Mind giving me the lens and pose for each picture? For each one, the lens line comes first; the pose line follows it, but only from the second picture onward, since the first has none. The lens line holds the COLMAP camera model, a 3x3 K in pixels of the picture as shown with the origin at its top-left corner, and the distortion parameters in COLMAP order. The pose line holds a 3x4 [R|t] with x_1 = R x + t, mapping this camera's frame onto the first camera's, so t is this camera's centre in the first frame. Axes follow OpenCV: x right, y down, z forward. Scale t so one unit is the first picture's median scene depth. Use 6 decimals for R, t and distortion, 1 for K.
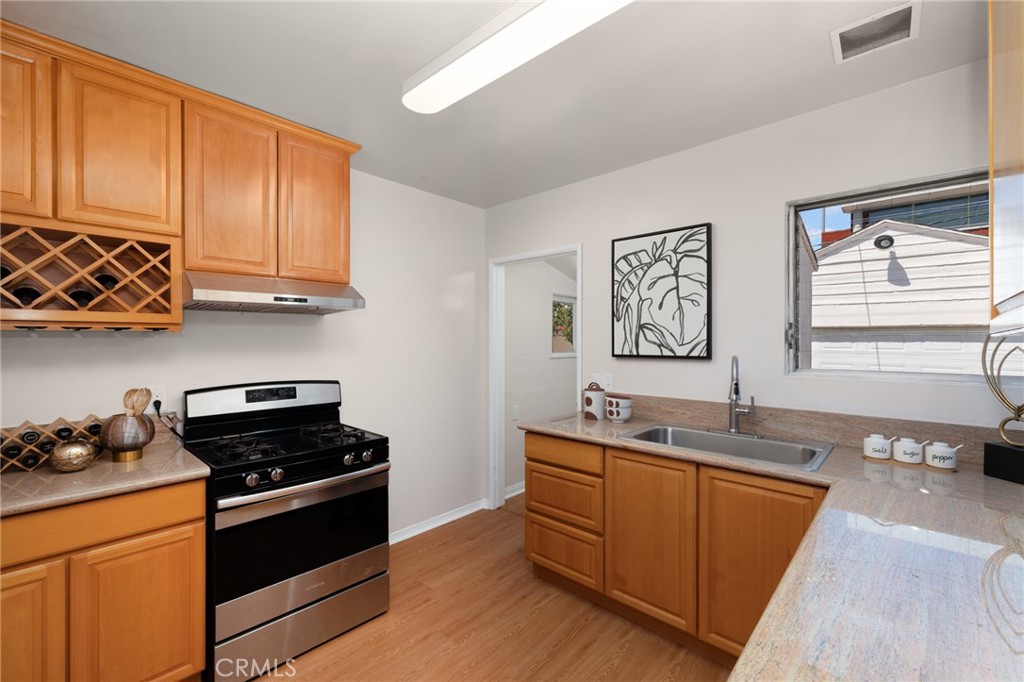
lens RADIAL K [[436.3, 0, 514.0], [0, 436.3, 339.8], [0, 0, 1]] dist [-0.007109, -0.000117]
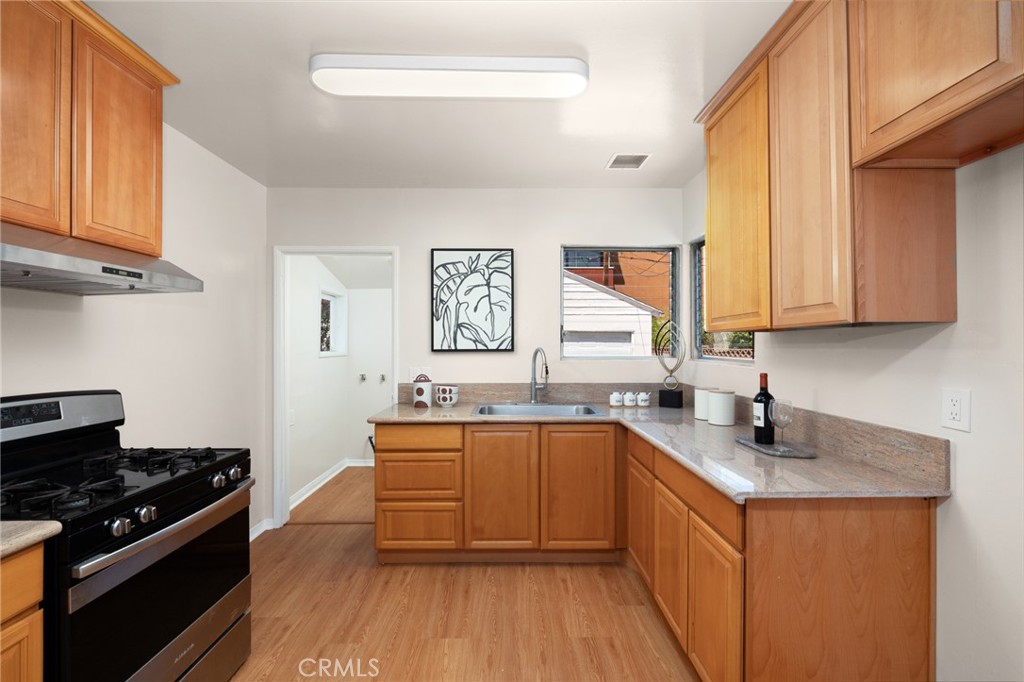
lens RADIAL K [[436.3, 0, 513.2], [0, 436.3, 341.2], [0, 0, 1]] dist [-0.007109, -0.000117]
pose [[0.716238, 0.002482, 0.697851, -0.484019], [0.000592, 0.999991, -0.004165, 0.019954], [-0.697855, 0.003396, 0.716231, 0.044464]]
